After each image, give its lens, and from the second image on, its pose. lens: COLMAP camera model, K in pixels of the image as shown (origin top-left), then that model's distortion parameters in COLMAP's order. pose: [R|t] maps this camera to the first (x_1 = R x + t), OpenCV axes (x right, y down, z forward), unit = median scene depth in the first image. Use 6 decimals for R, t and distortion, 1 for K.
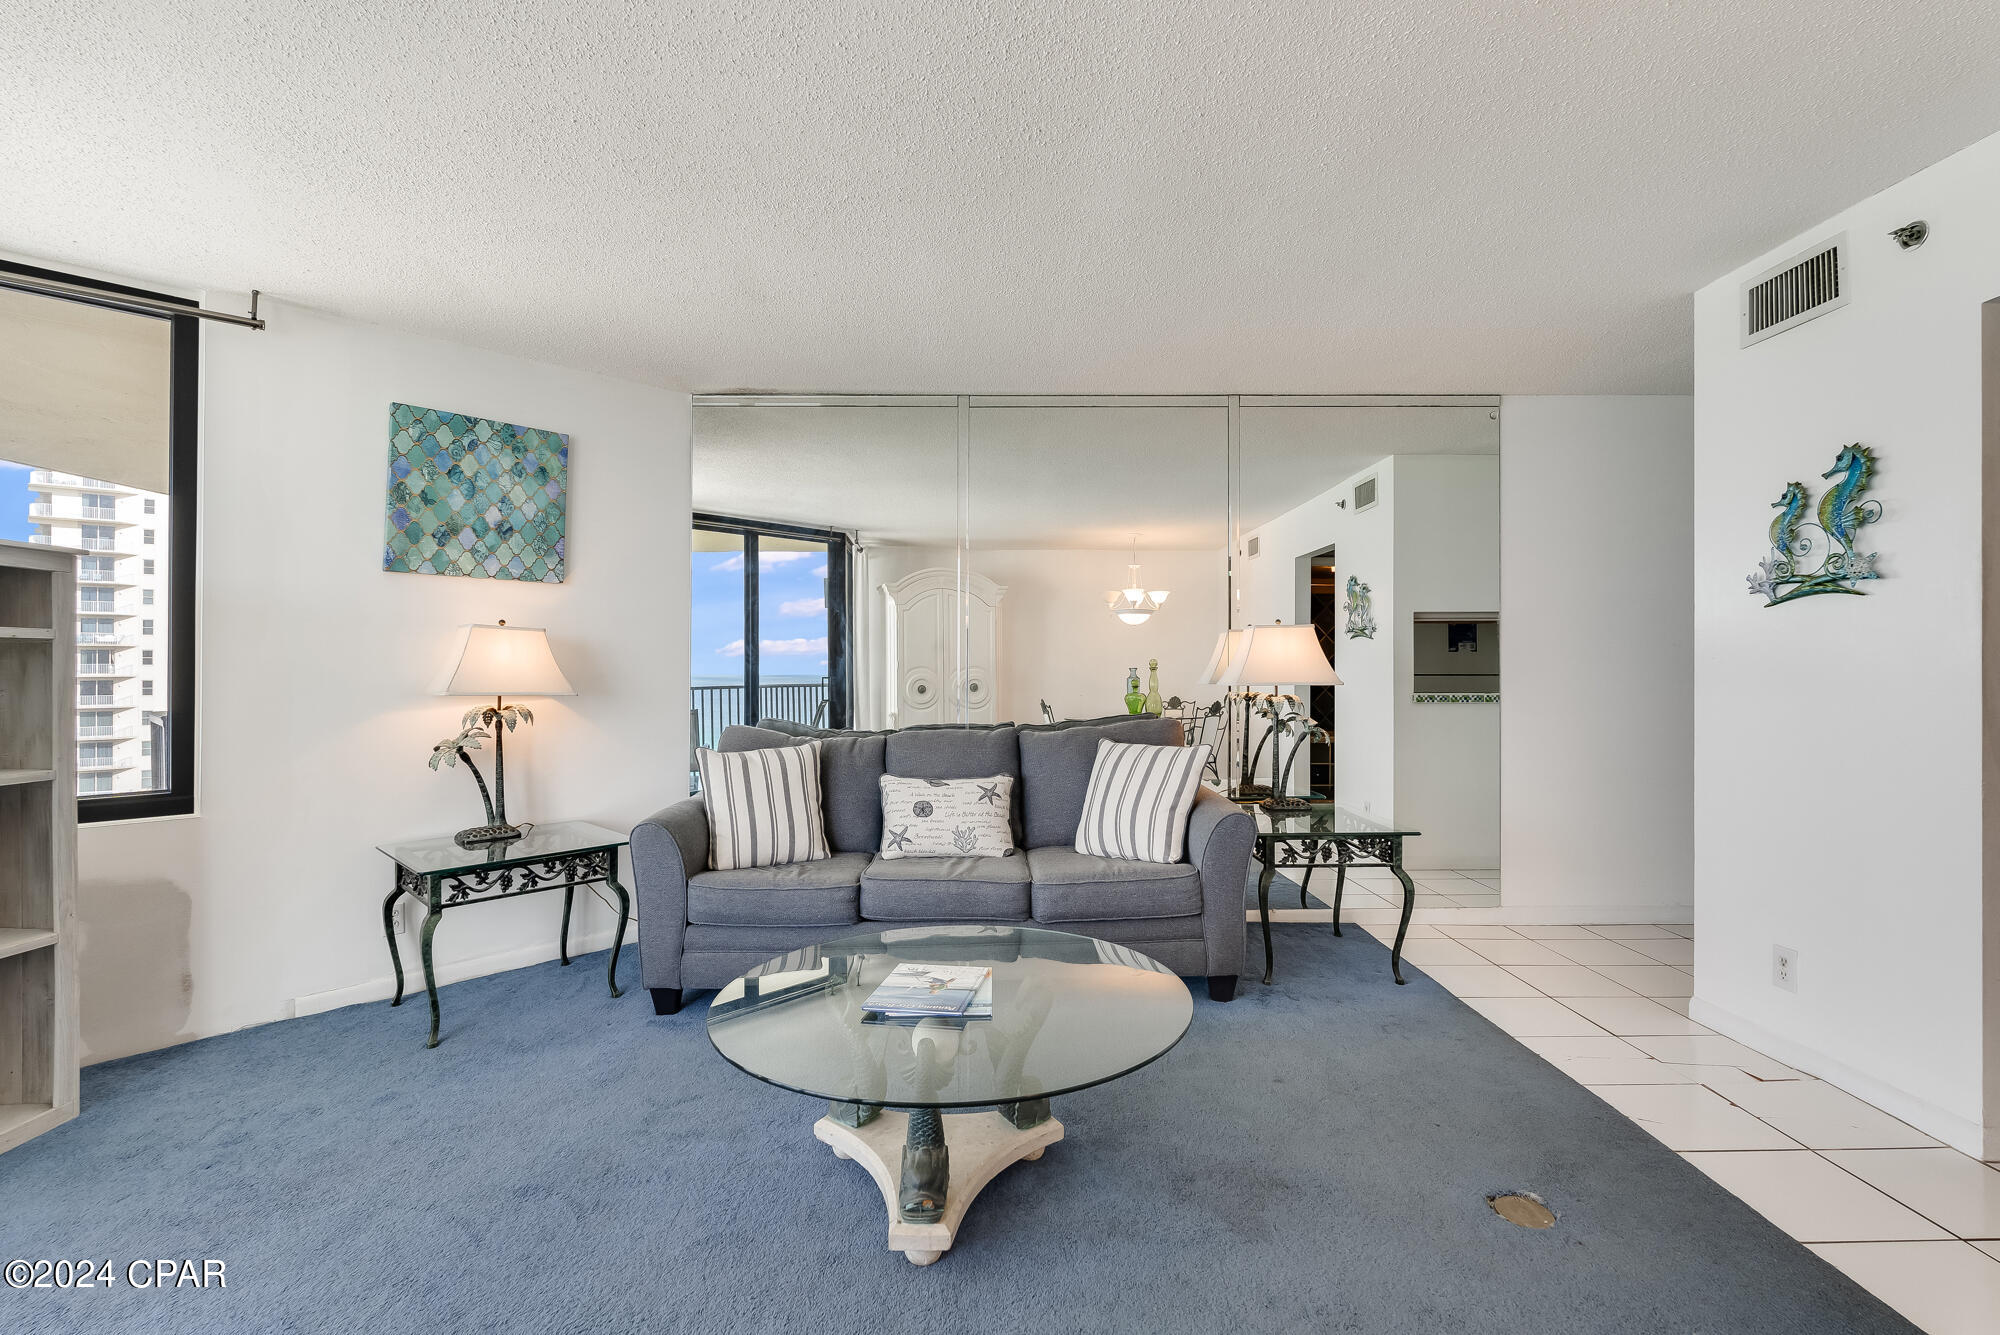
lens RADIAL K [[892.0, 0, 995.3], [0, 892.0, 662.6], [0, 0, 1]] dist [0.000145, -0.001468]
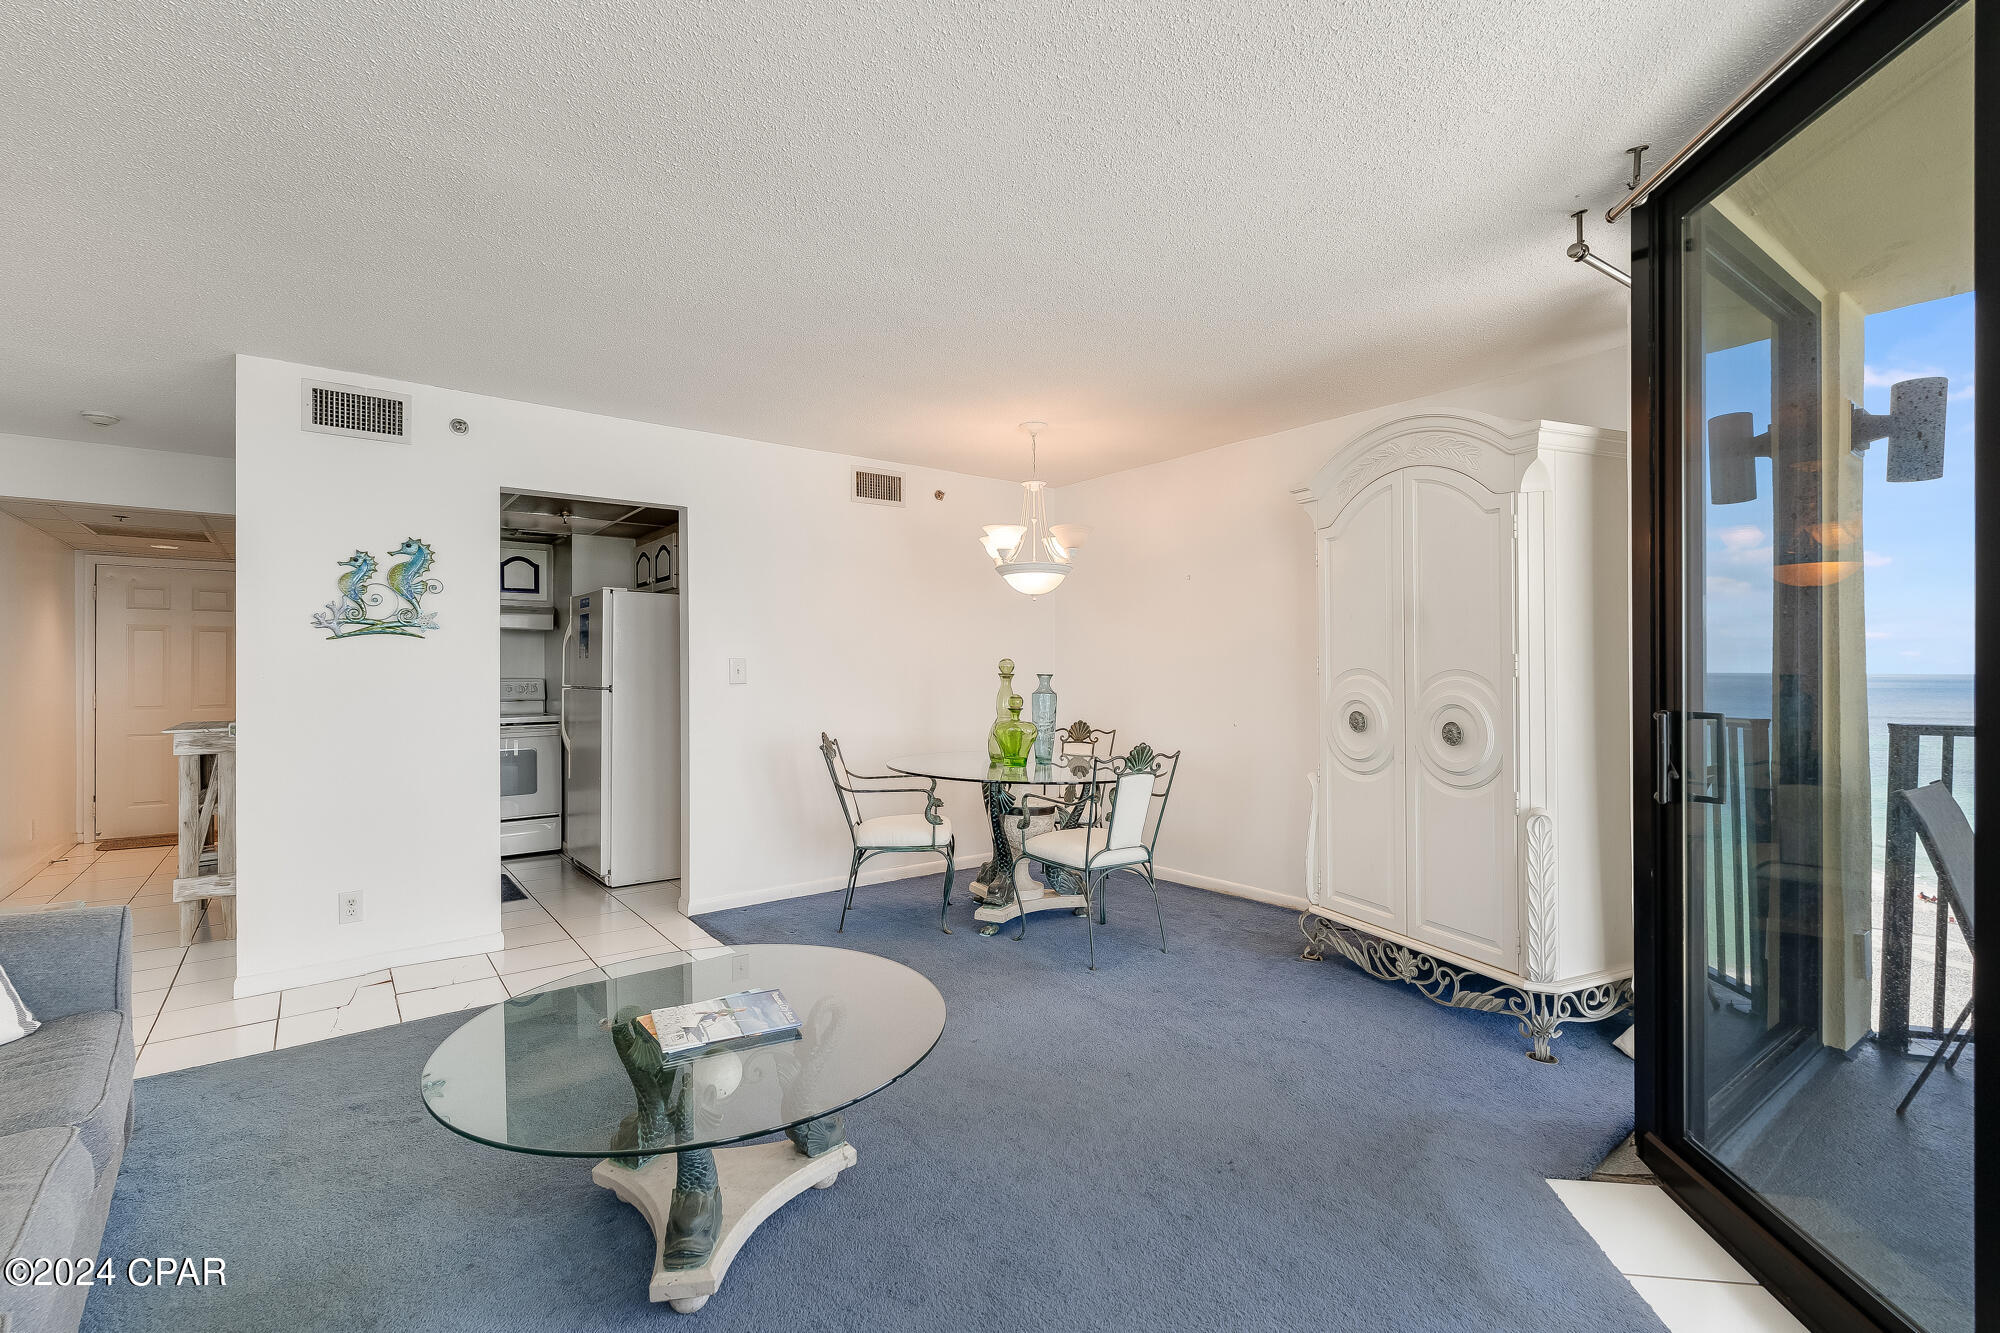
lens RADIAL K [[892.0, 0, 1009.8], [0, 892.0, 667.7], [0, 0, 1]] dist [0.000145, -0.001468]
pose [[-0.616524, 0.007728, 0.787298, -0.709452], [0.000630, 0.999956, -0.009322, -0.006985], [-0.787336, -0.005252, -0.616502, 0.928286]]
